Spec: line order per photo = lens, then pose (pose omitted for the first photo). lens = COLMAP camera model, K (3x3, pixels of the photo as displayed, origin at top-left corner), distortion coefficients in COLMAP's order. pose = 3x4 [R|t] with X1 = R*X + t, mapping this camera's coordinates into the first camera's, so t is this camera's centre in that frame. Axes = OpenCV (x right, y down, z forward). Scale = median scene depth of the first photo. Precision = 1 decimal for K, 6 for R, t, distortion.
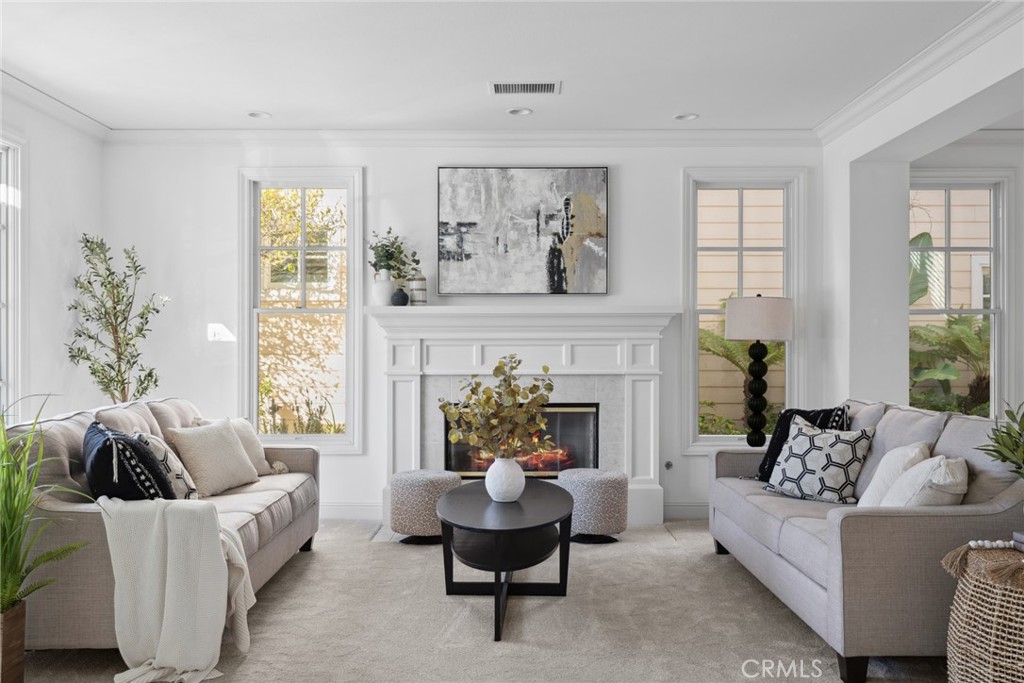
lens RADIAL K [[840.6, 0, 512.6], [0, 840.6, 355.4], [0, 0, 1]] dist [0.003275, -0.002584]
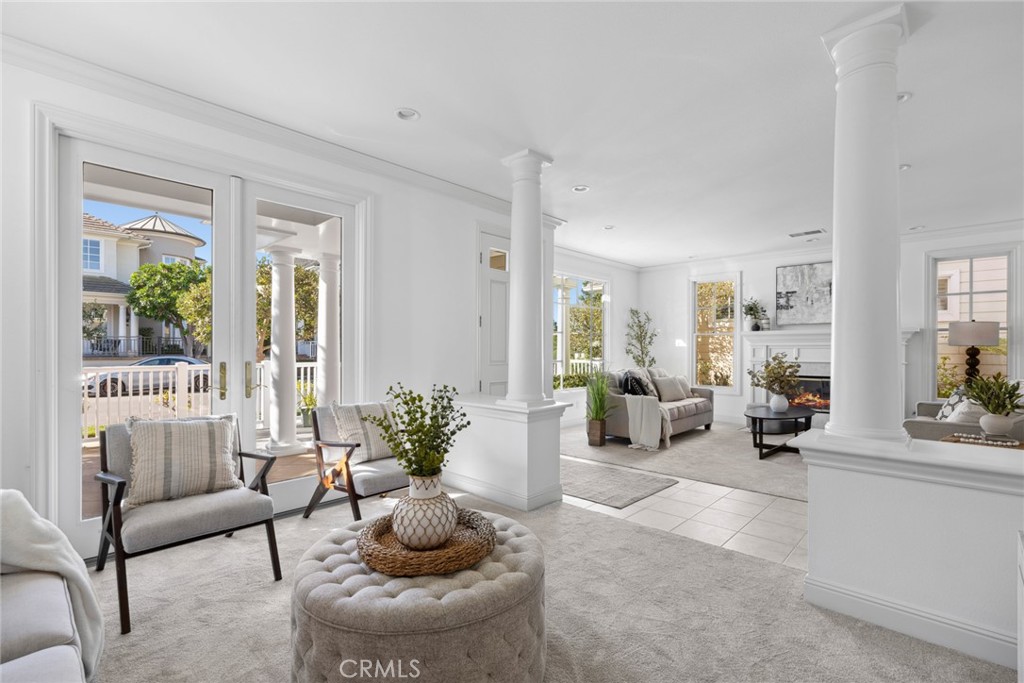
lens RADIAL K [[467.7, 0, 514.3], [0, 467.7, 336.2], [0, 0, 1]] dist [0.000795, -0.000193]
pose [[0.725403, -0.016650, -0.688123, 0.260886], [-0.008324, 0.999422, -0.032957, 0.002250], [0.688274, 0.029635, 0.724846, -0.366818]]
